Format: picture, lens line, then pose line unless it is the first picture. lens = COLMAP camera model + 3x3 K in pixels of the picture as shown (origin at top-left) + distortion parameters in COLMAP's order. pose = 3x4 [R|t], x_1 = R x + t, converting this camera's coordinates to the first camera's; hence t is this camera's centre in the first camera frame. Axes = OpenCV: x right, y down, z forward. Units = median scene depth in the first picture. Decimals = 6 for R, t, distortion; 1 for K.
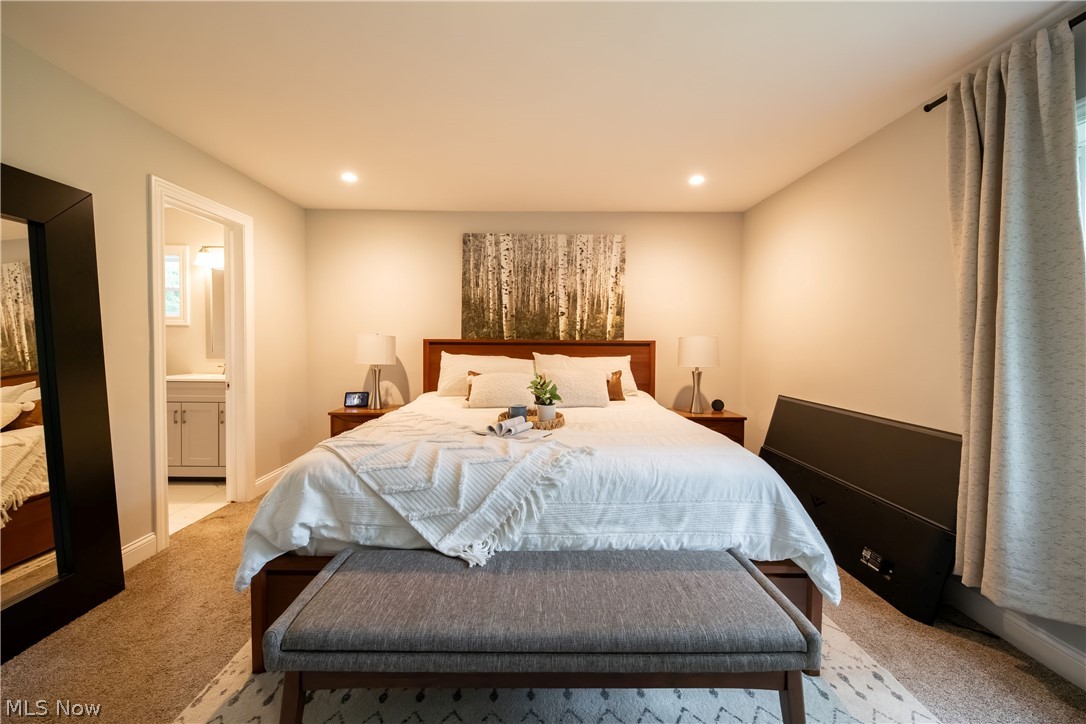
lens RADIAL K [[396.3, 0, 549.5], [0, 396.3, 344.4], [0, 0, 1]] dist [0.011532, -0.006706]
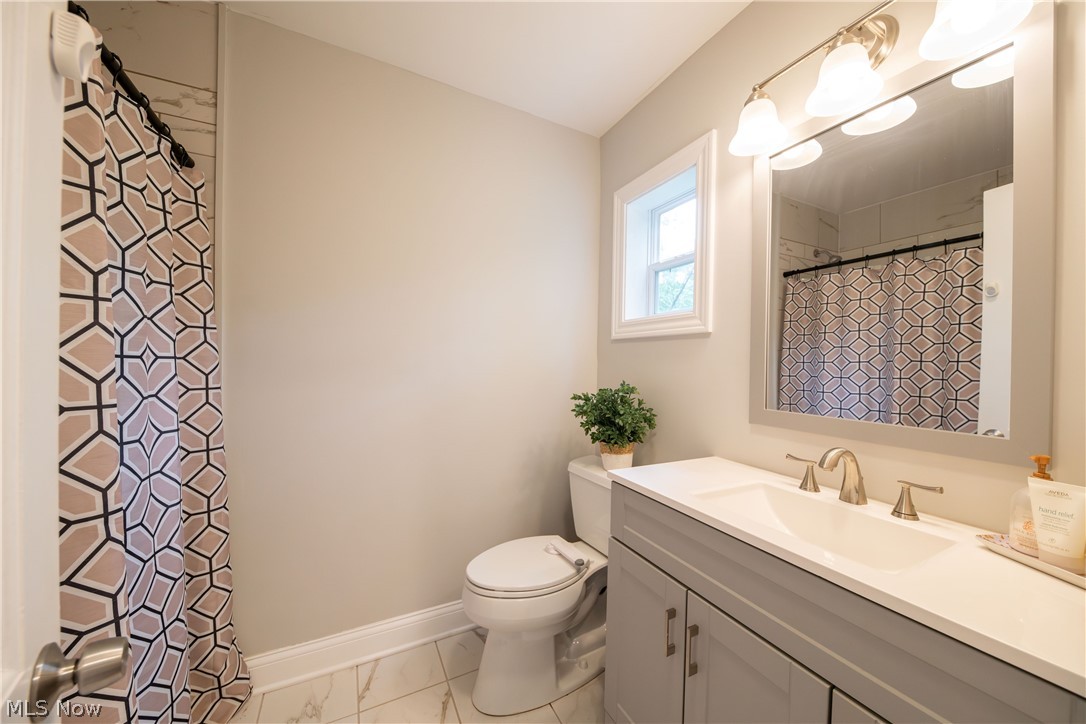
lens RADIAL K [[379.9, 0, 543.0], [0, 379.9, 362.0], [0, 0, 1]] dist [0.011564, -0.008359]
pose [[0.428664, 0.003868, -0.903456, -0.583859], [-0.032531, 0.999408, -0.011156, -0.008373], [0.902878, 0.034172, 0.428536, 0.633394]]
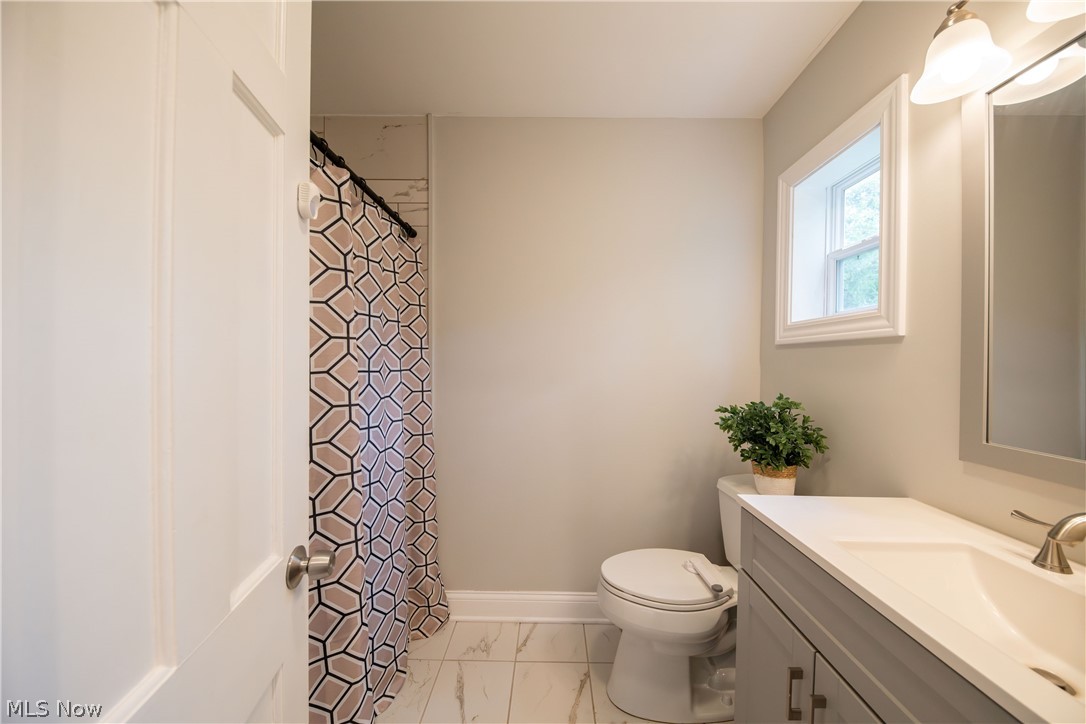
lens RADIAL K [[366.9, 0, 543.0], [0, 366.9, 362.0], [0, 0, 1]] dist [0.008284, -0.005614]
pose [[-0.041886, -0.002362, -0.999120, -0.563176], [-0.027362, 0.999625, -0.001216, -0.018434], [0.998748, 0.027287, -0.041935, 0.677095]]
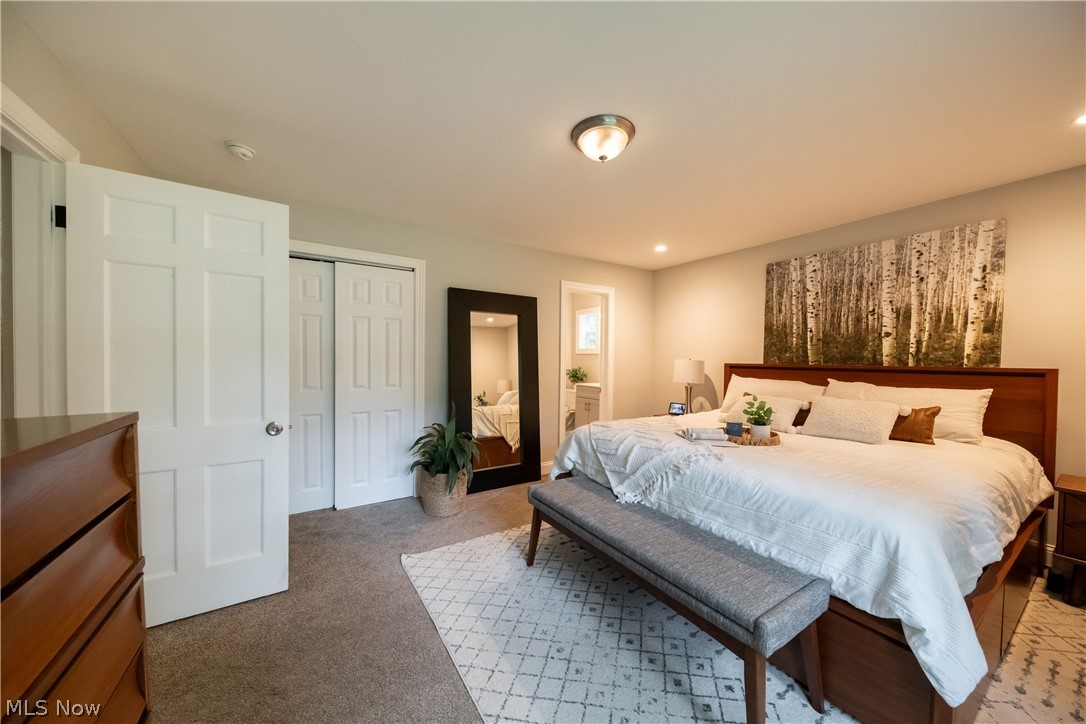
lens RADIAL K [[396.3, 0, 549.5], [0, 396.3, 344.4], [0, 0, 1]] dist [0.011532, -0.006706]
pose [[0.524289, -0.030885, -0.850980, 0.379708], [-0.014410, 0.998877, -0.045131, -0.008094], [0.851419, 0.035924, 0.523255, -0.049067]]
